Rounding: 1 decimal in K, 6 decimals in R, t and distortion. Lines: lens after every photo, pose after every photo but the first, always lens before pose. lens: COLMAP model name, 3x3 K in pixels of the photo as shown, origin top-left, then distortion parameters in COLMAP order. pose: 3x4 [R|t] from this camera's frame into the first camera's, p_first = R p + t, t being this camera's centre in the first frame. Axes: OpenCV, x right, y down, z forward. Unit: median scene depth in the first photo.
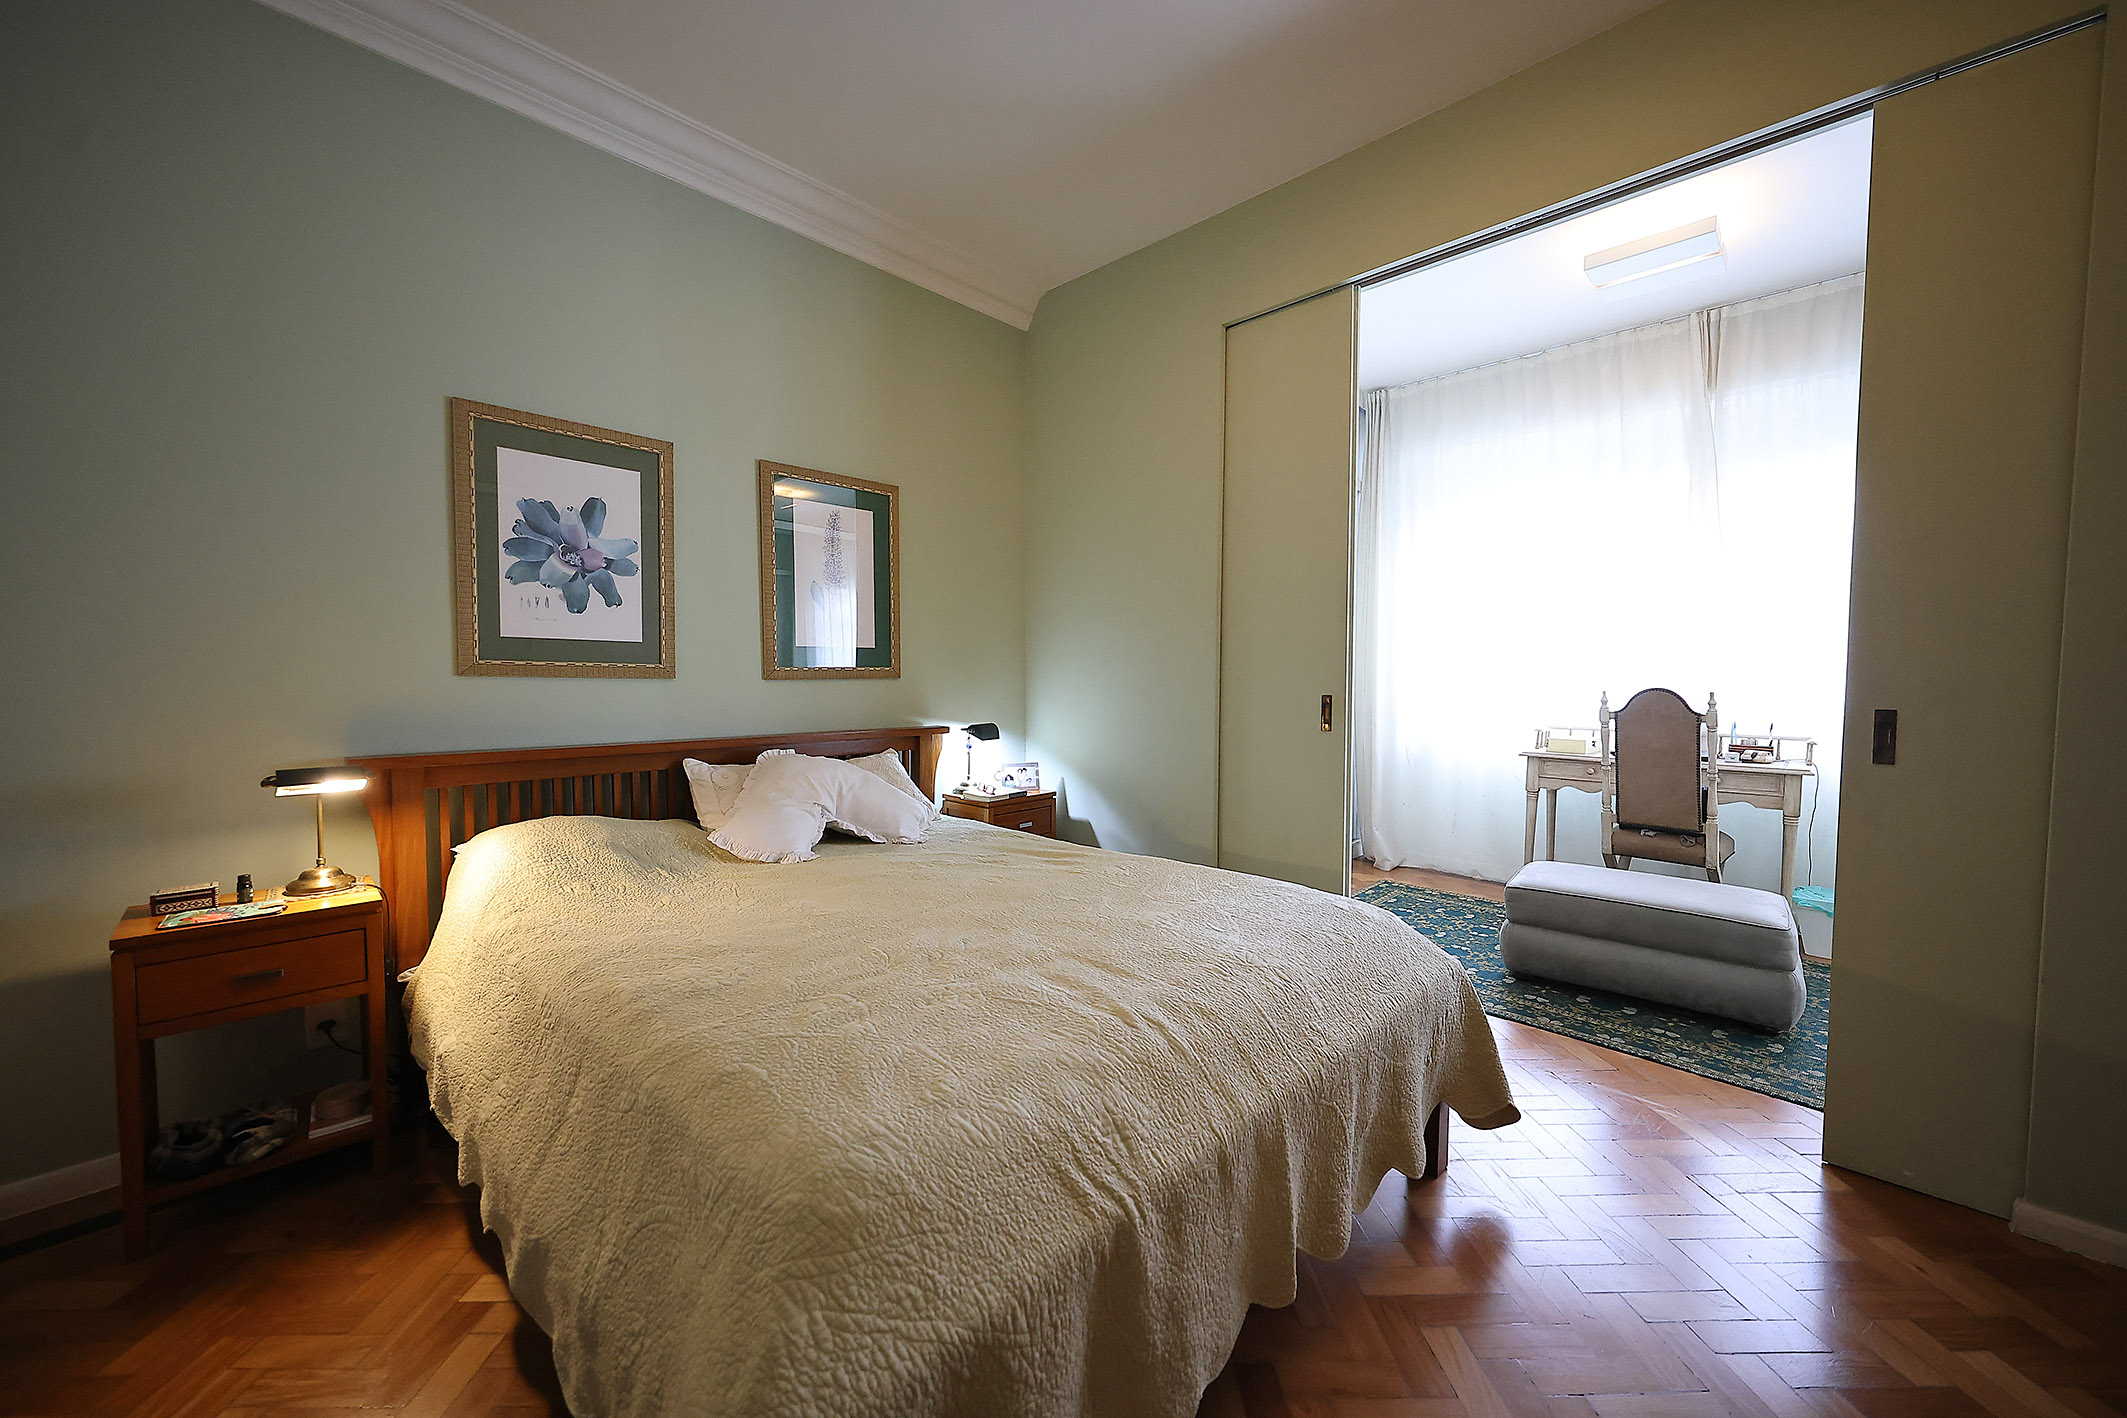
lens RADIAL K [[801.3, 0, 1065.0], [0, 801.3, 717.4], [0, 0, 1]] dist [0.001320, 0.000046]
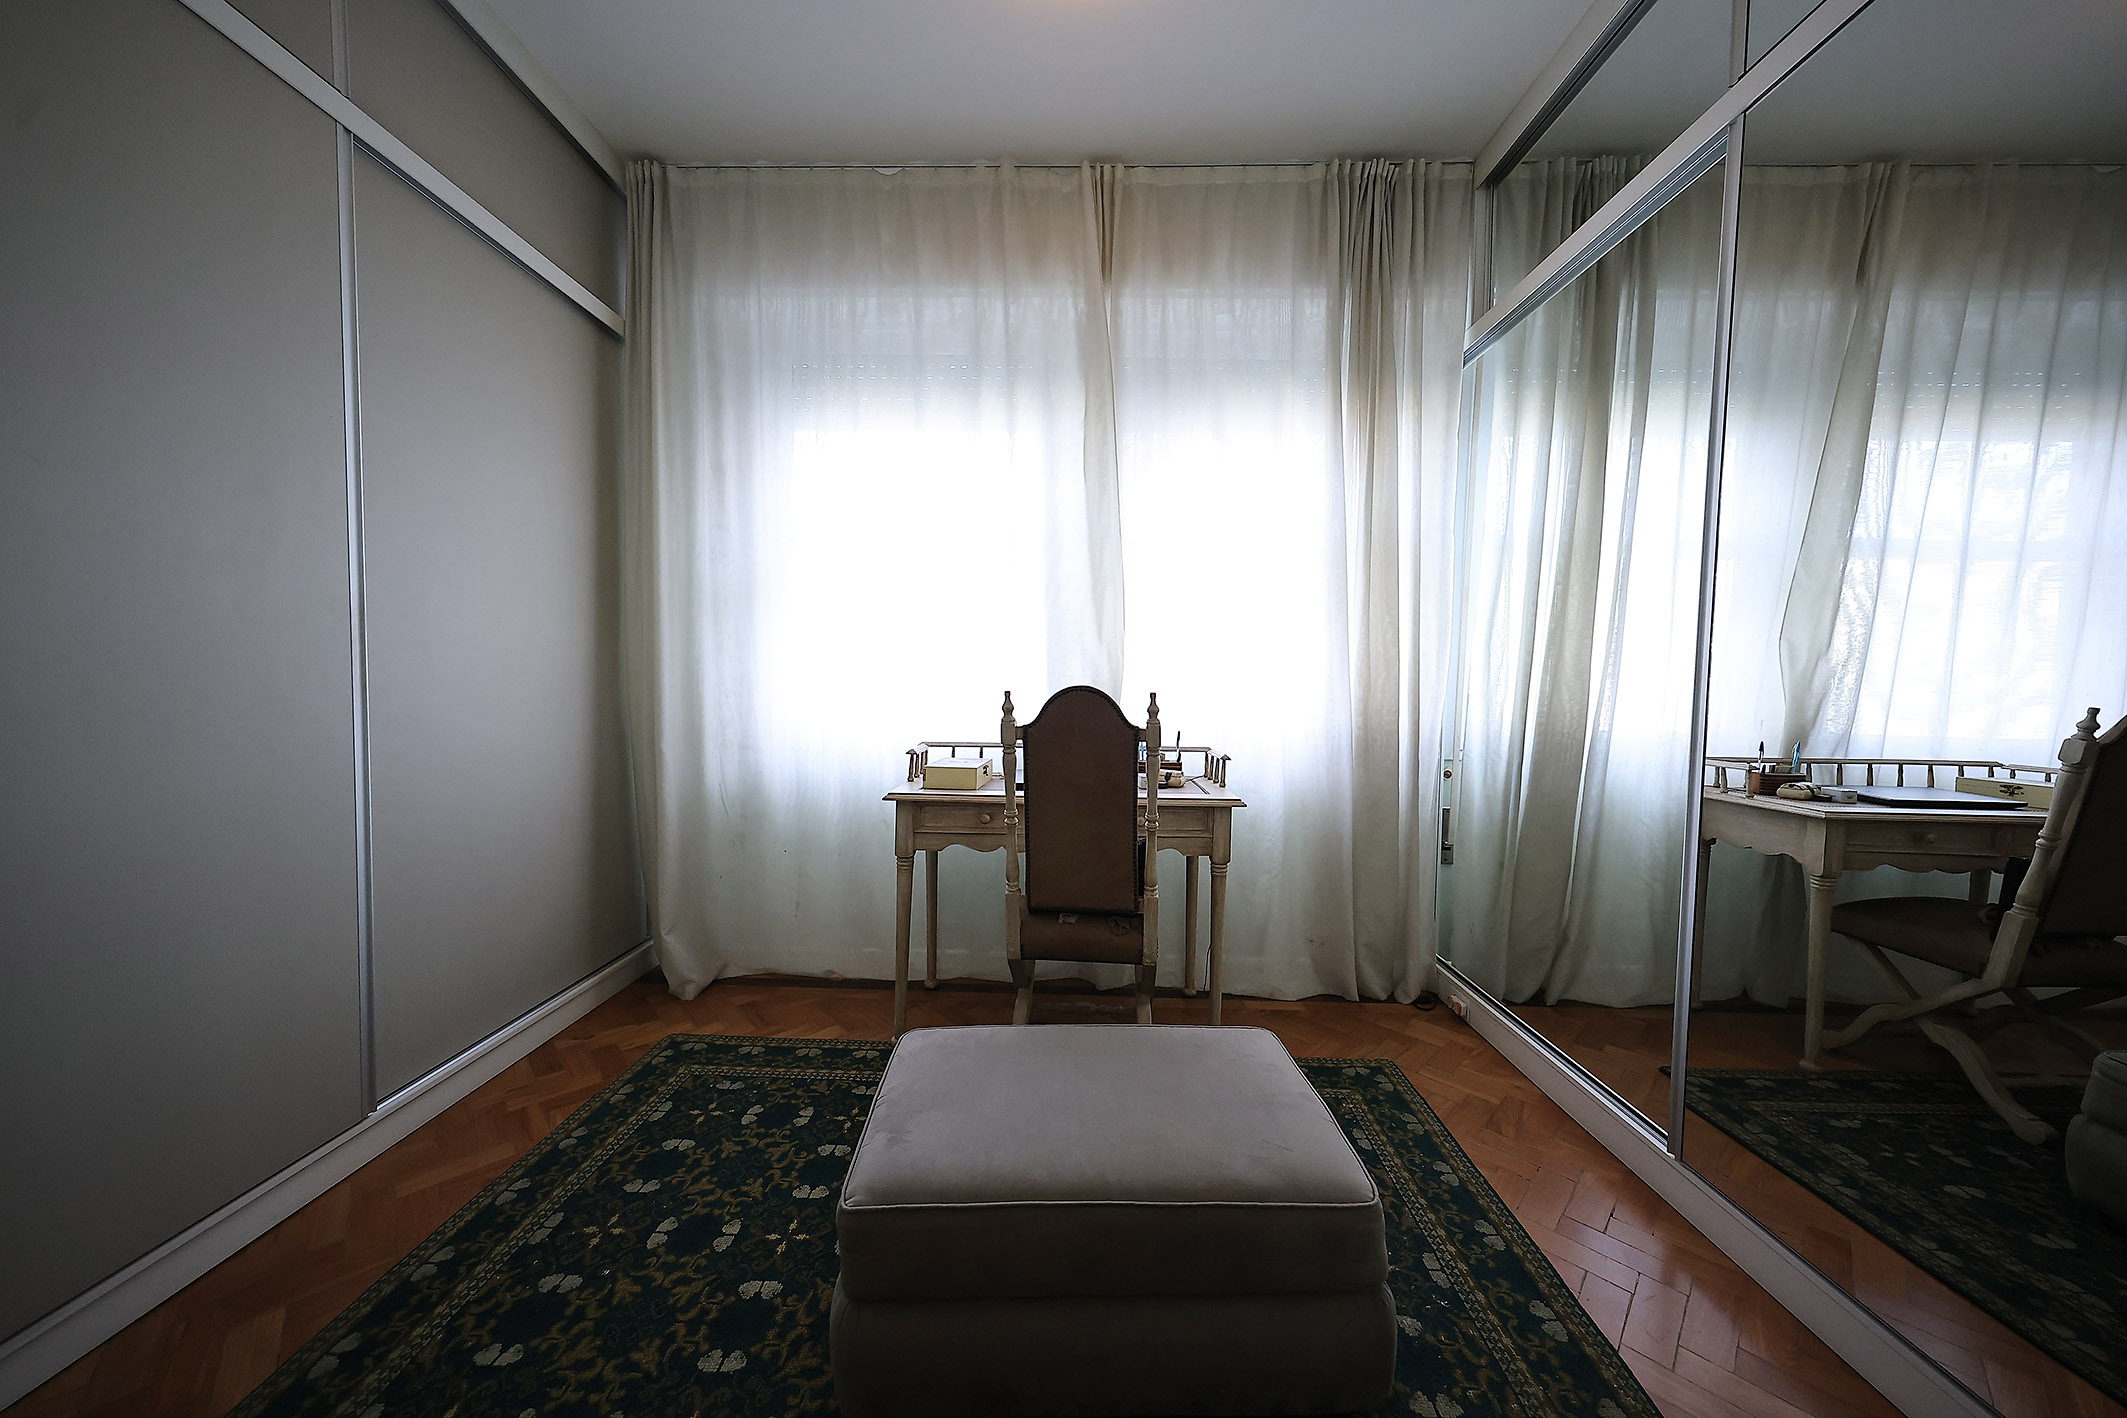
lens RADIAL K [[735.0, 0, 1063.5], [0, 735.0, 709.0], [0, 0, 1]] dist [0.000925, 0.000088]
pose [[0.744208, -0.020254, 0.667641, 0.322041], [0.024387, 0.999698, 0.003144, -0.018953], [-0.667503, 0.013942, 0.744477, 0.534767]]
